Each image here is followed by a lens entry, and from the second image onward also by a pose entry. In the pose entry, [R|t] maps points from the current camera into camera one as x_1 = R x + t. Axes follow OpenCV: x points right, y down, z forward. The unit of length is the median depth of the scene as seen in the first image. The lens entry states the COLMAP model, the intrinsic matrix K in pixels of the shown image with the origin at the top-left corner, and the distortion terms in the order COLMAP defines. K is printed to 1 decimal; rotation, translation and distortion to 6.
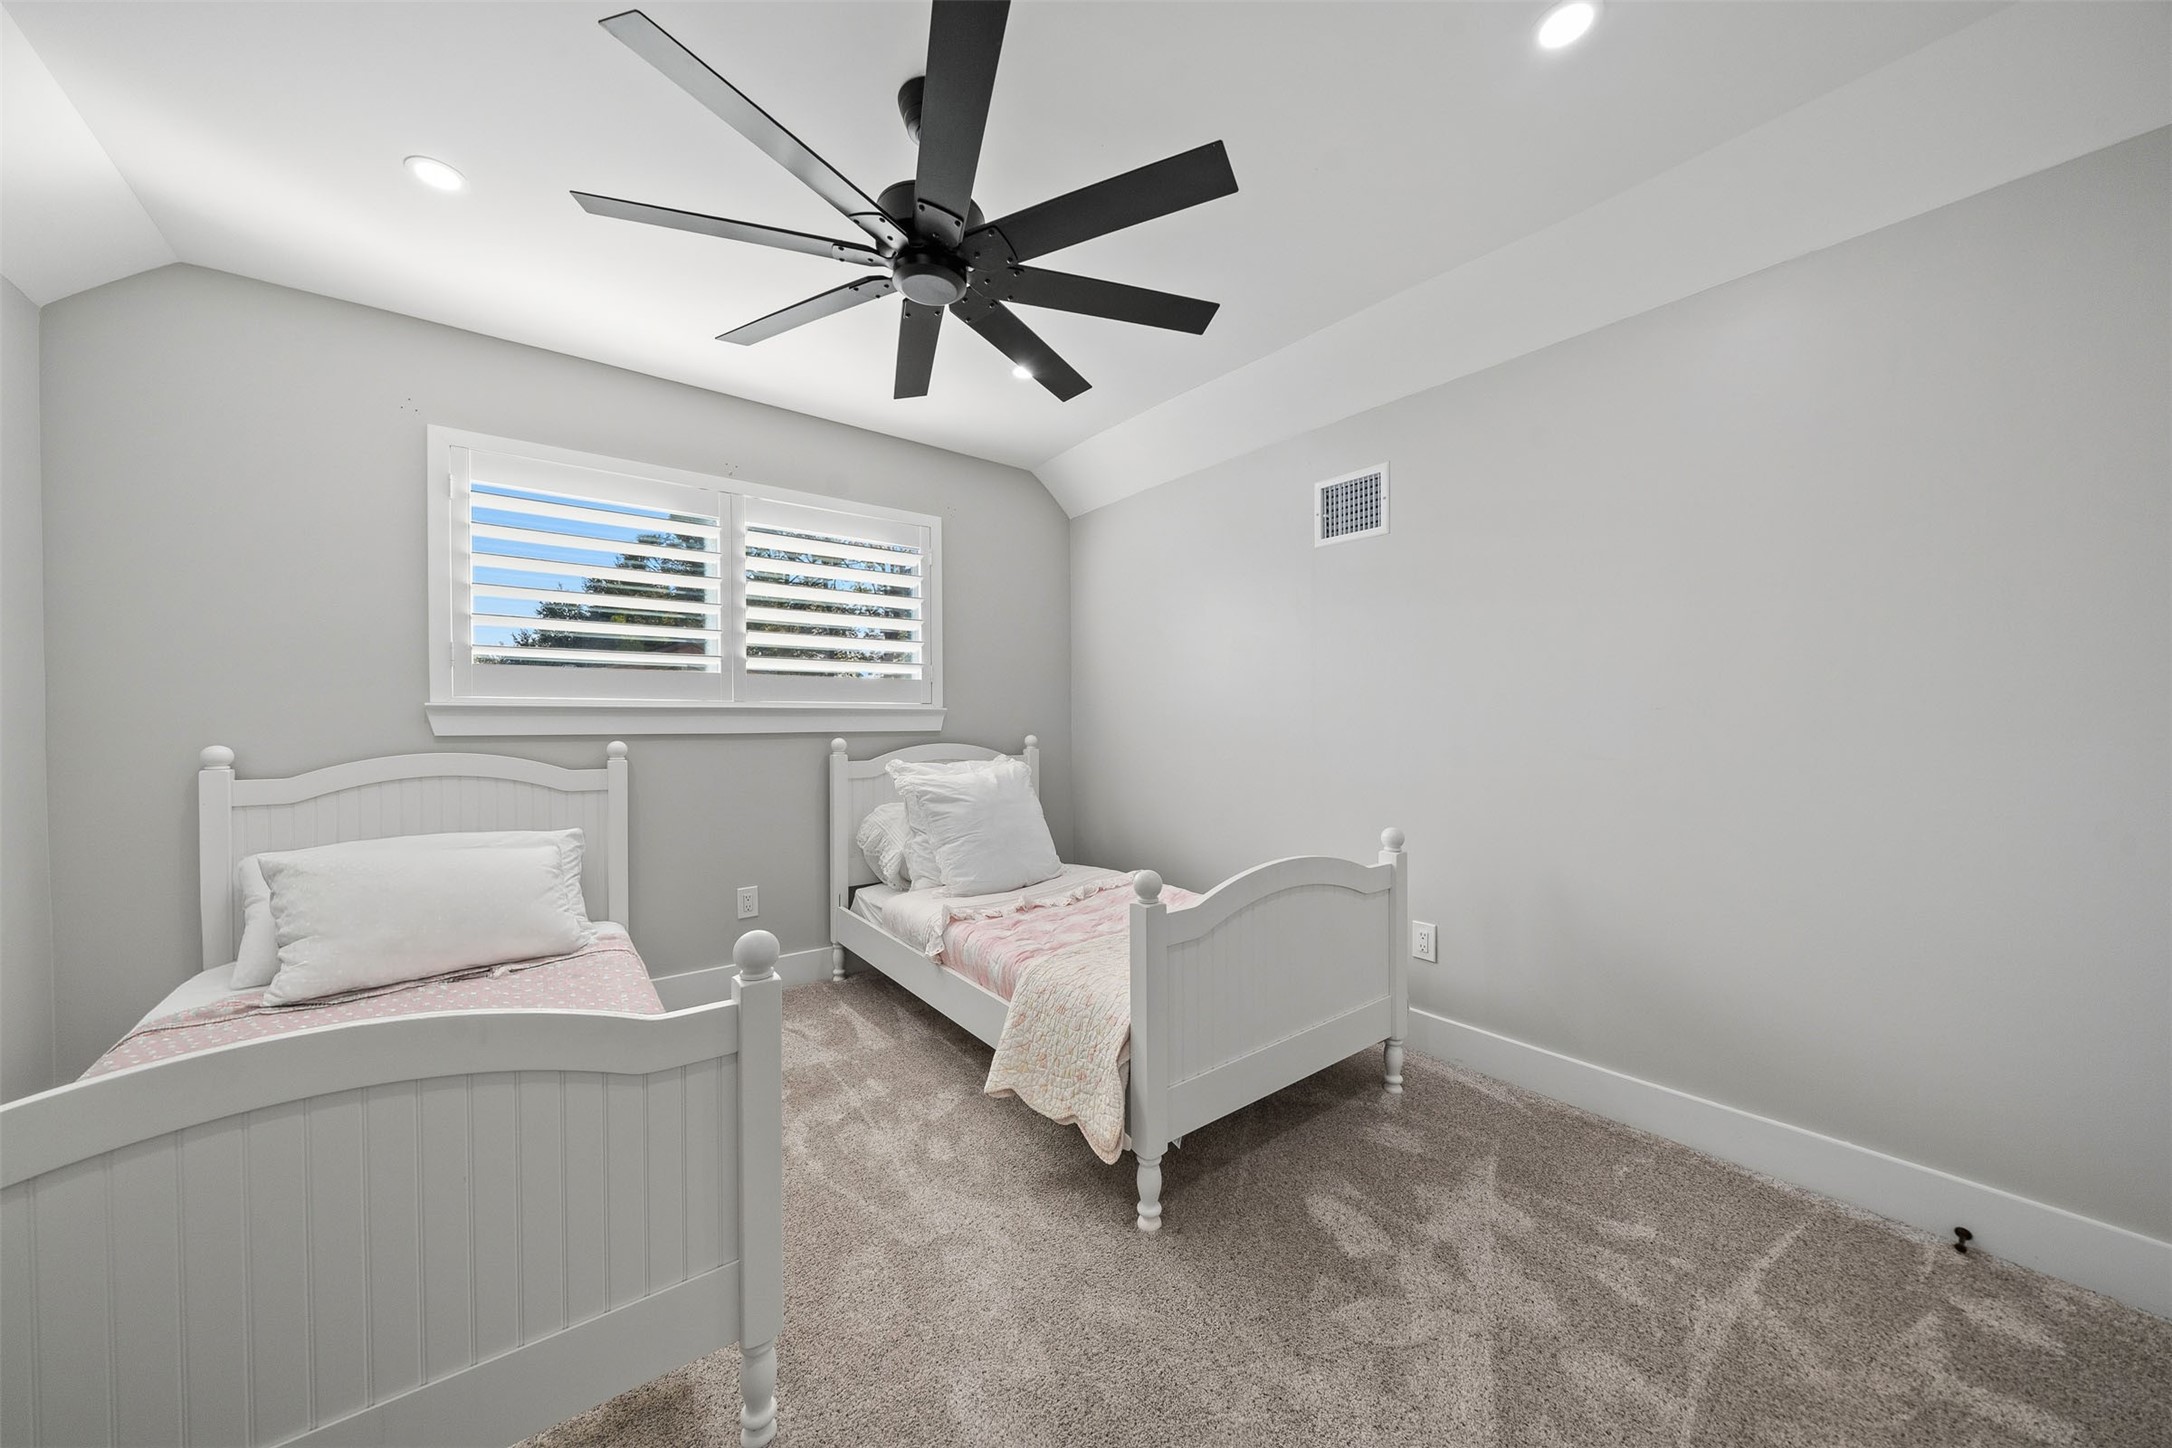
lens RADIAL K [[752.2, 0, 1078.7], [0, 752.2, 714.0], [0, 0, 1]] dist [-0.009977, 0.000521]
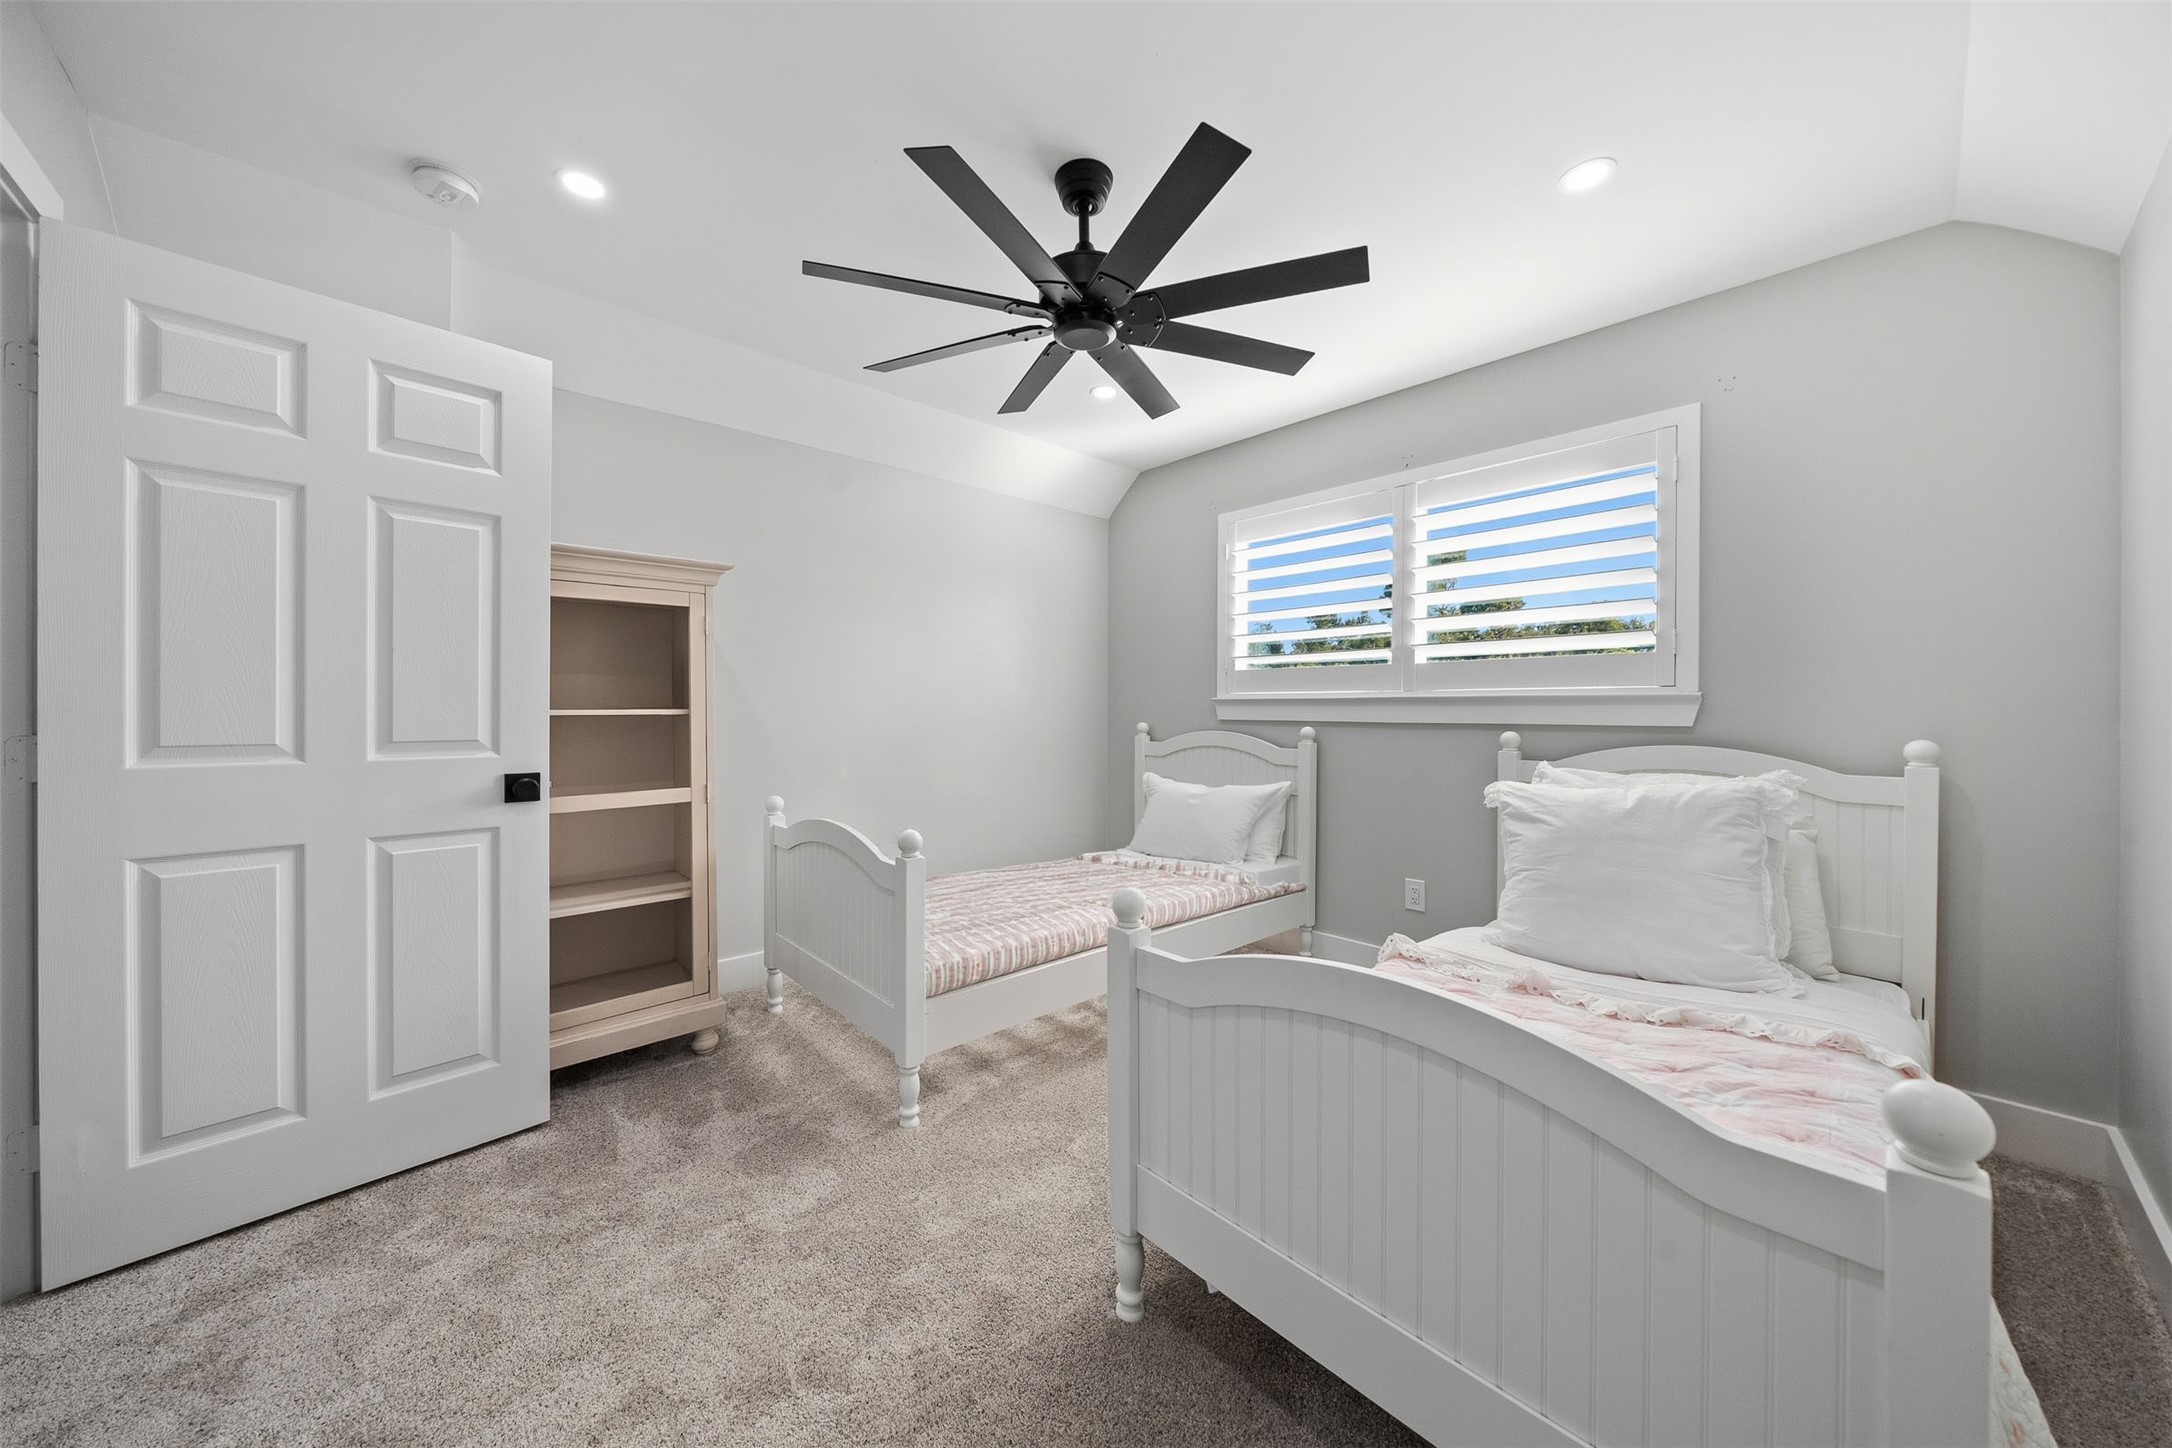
lens RADIAL K [[752.2, 0, 1078.7], [0, 752.2, 714.0], [0, 0, 1]] dist [-0.009977, 0.000521]
pose [[0.059426, 0.009023, -0.998192, 0.546019], [0.007797, 0.999924, 0.009503, 0.001022], [0.998202, -0.008348, 0.059351, 0.525281]]
